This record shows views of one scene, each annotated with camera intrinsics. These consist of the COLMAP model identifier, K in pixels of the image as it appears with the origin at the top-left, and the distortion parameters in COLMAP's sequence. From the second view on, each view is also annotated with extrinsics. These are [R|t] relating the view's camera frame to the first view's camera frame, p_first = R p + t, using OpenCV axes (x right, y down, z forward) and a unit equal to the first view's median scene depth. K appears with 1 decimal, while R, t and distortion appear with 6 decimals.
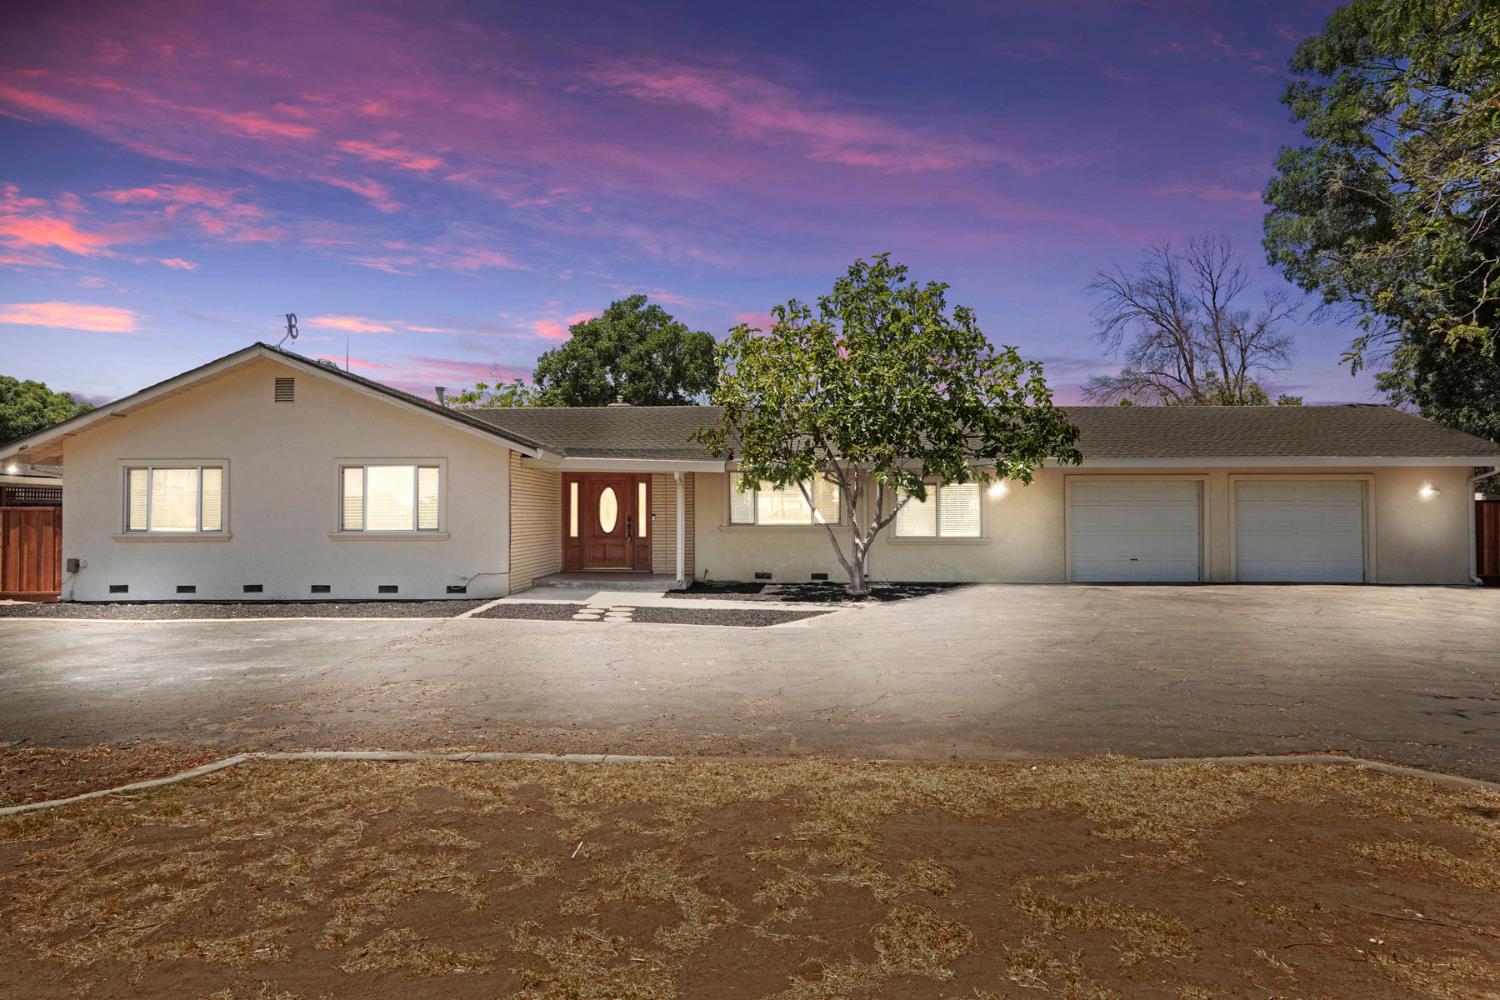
lens RADIAL K [[877.6, 0, 754.8], [0, 877.6, 494.1], [0, 0, 1]] dist [0.000902, 0.002406]
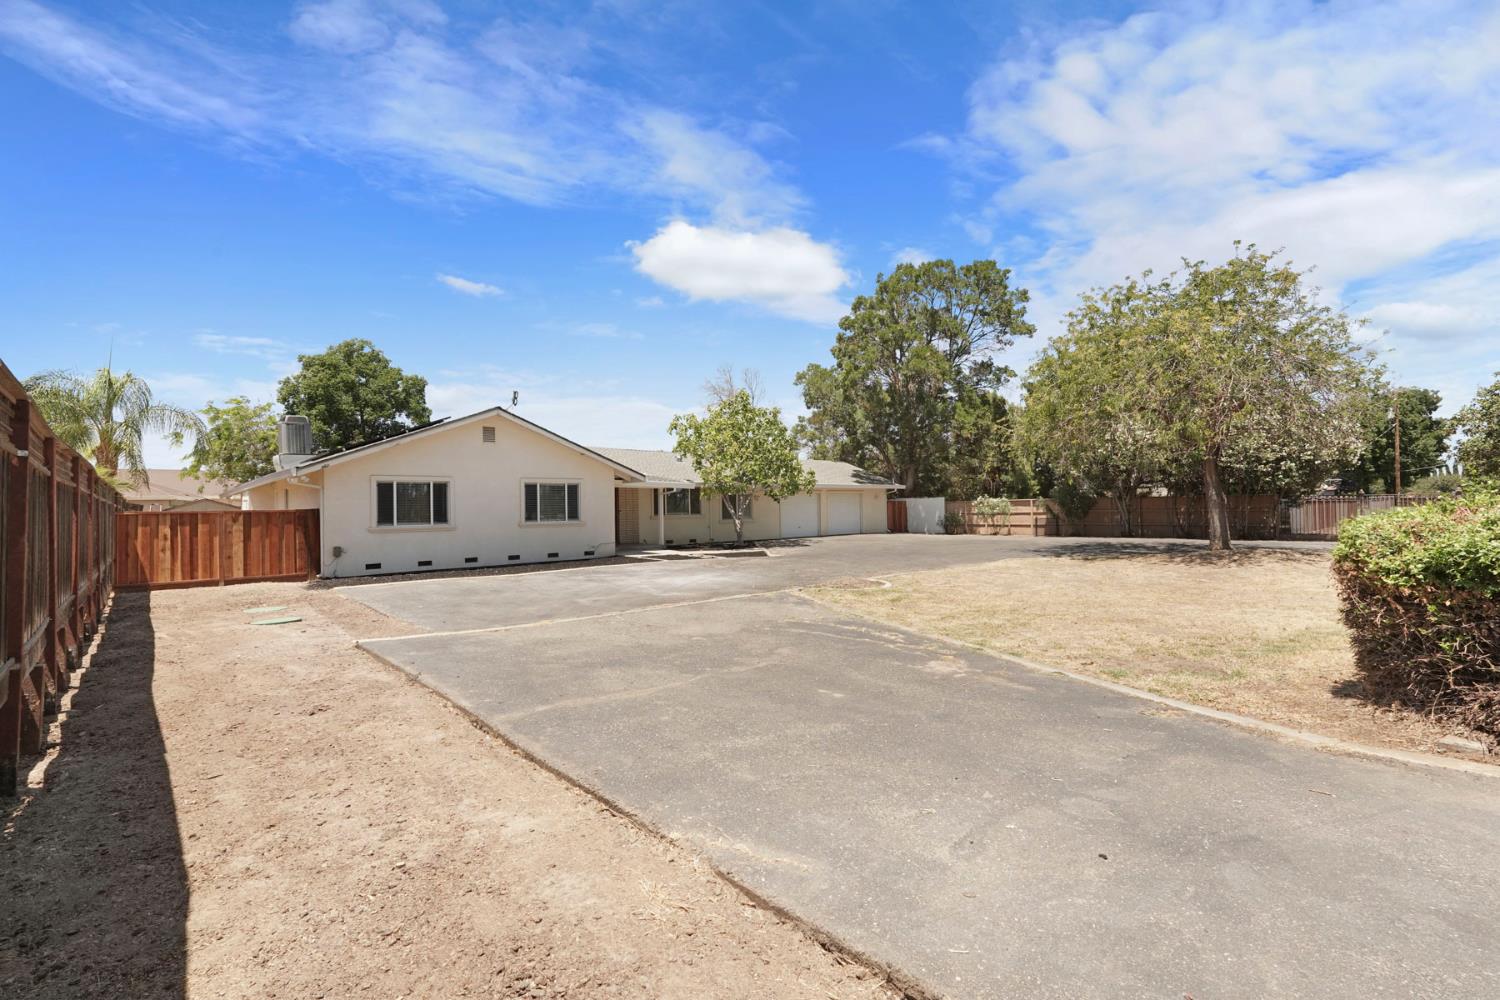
lens RADIAL K [[665.2, 0, 750.0], [0, 665.2, 500.0], [0, 0, 1]] dist [-0.012388, 0.008402]
pose [[0.717126, -0.001254, 0.696942, -0.882791], [-0.004163, 0.999973, 0.006083, -0.007688], [-0.696931, -0.007264, 0.717101, -0.168980]]
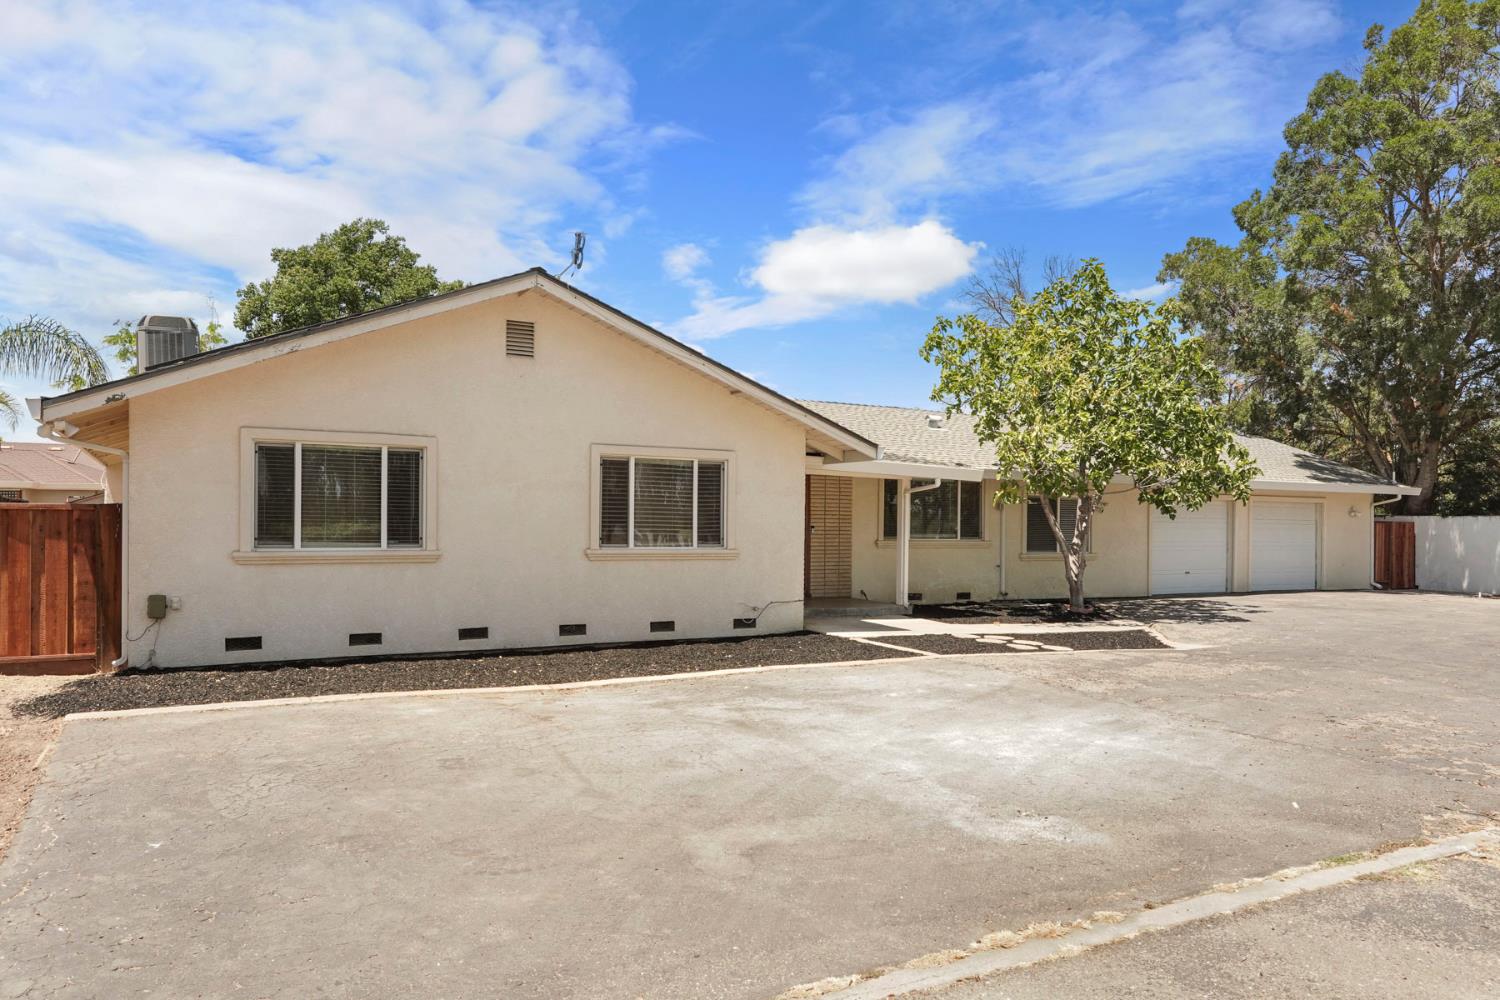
lens RADIAL K [[1033.1, 0, 752.4], [0, 1033.1, 539.6], [0, 0, 1]] dist [0.004955, 0.000237]
pose [[0.859724, 0.003646, 0.510746, -0.670443], [-0.025522, 0.999032, 0.035828, 0.002141], [-0.510121, -0.043837, 0.858985, 0.185510]]
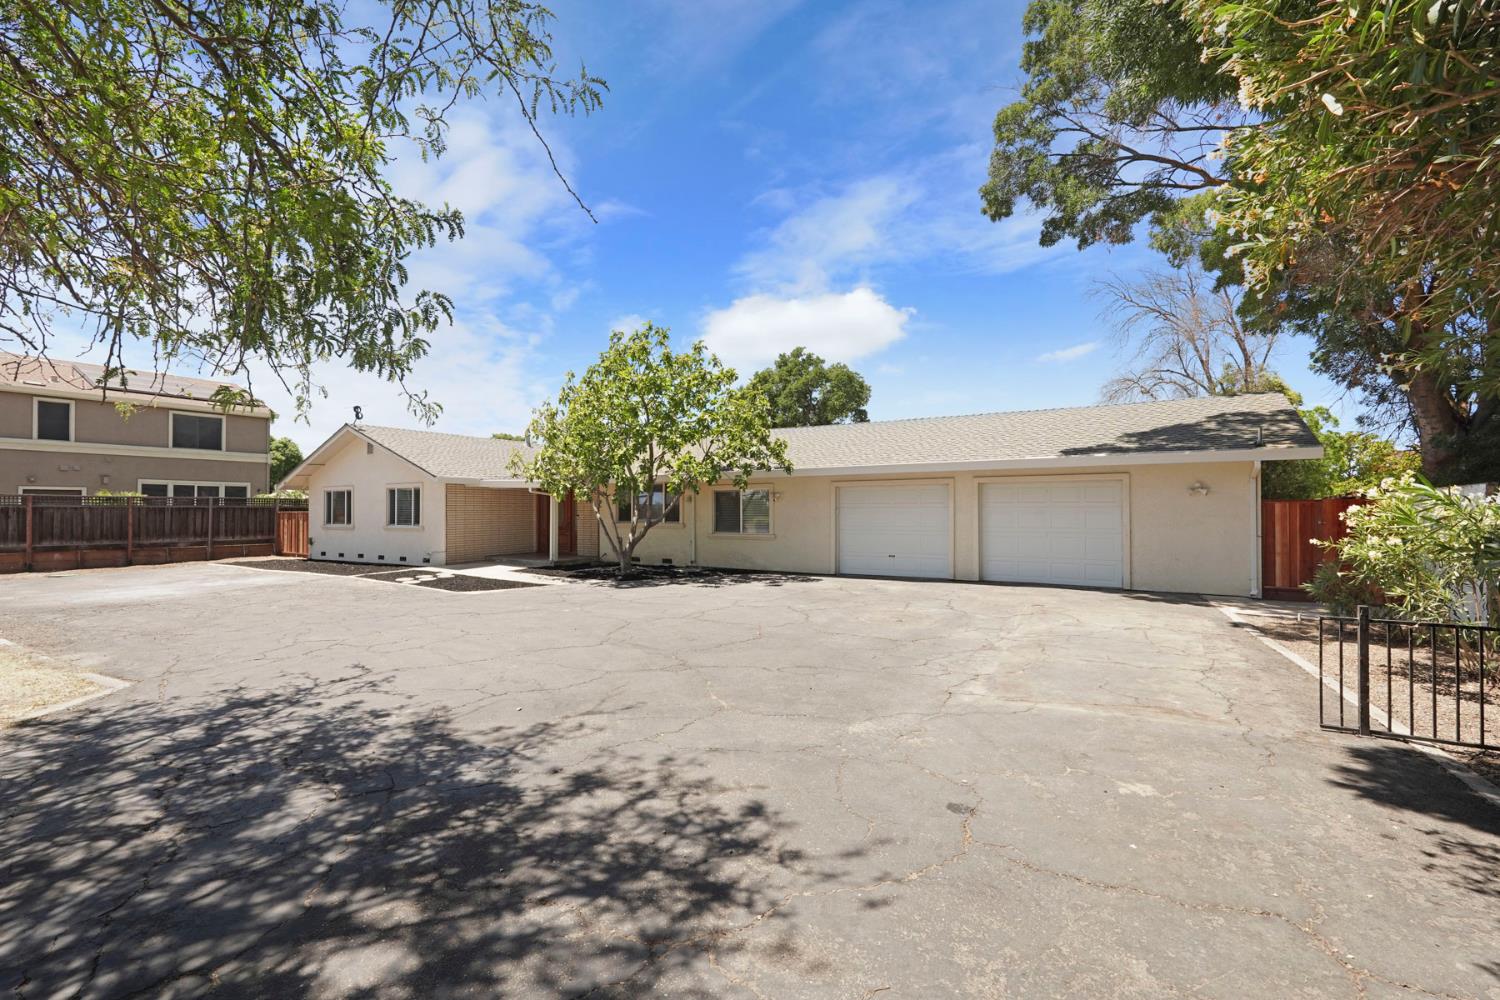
lens RADIAL K [[677.0, 0, 764.8], [0, 677.0, 520.0], [0, 0, 1]] dist [0.000351, -0.000118]
pose [[0.866818, 0.005372, -0.498595, 0.741363], [0.015413, 0.999175, 0.037561, -0.007693], [0.498386, -0.040243, 0.866021, 0.158818]]
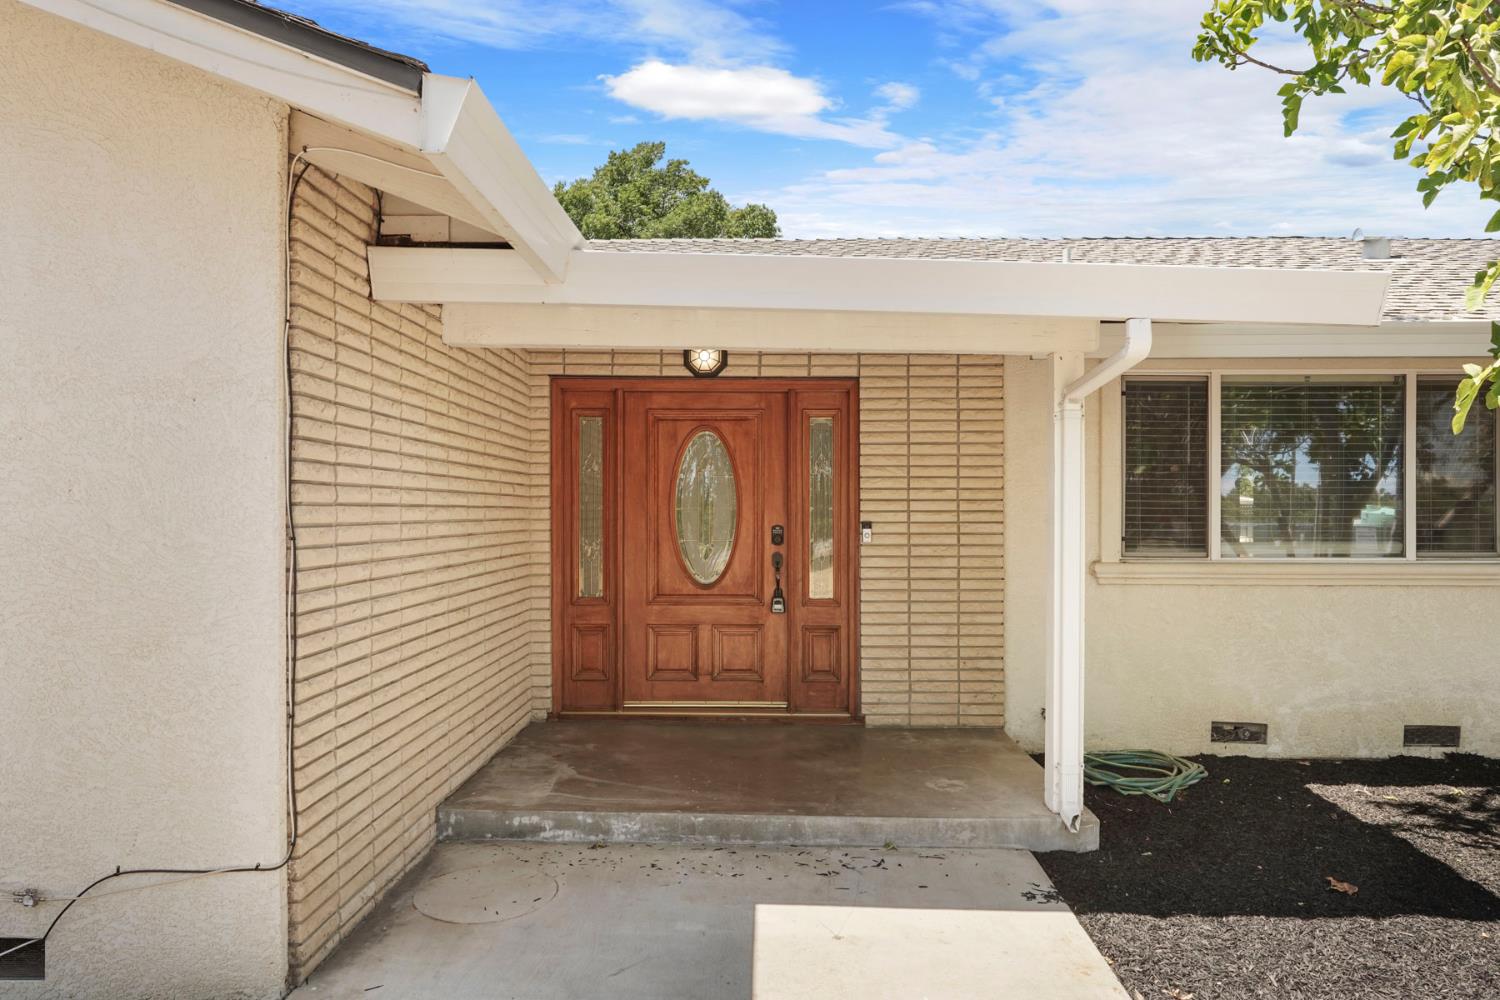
lens RADIAL K [[1002.3, 0, 750.3], [0, 1002.3, 521.3], [0, 0, 1]] dist [-0.001366, -0.000341]
pose [[0.999968, 0.001591, 0.007854, -0.157061], [-0.001907, 0.999182, 0.040385, 0.009356], [-0.007783, -0.040398, 0.999153, 0.670016]]
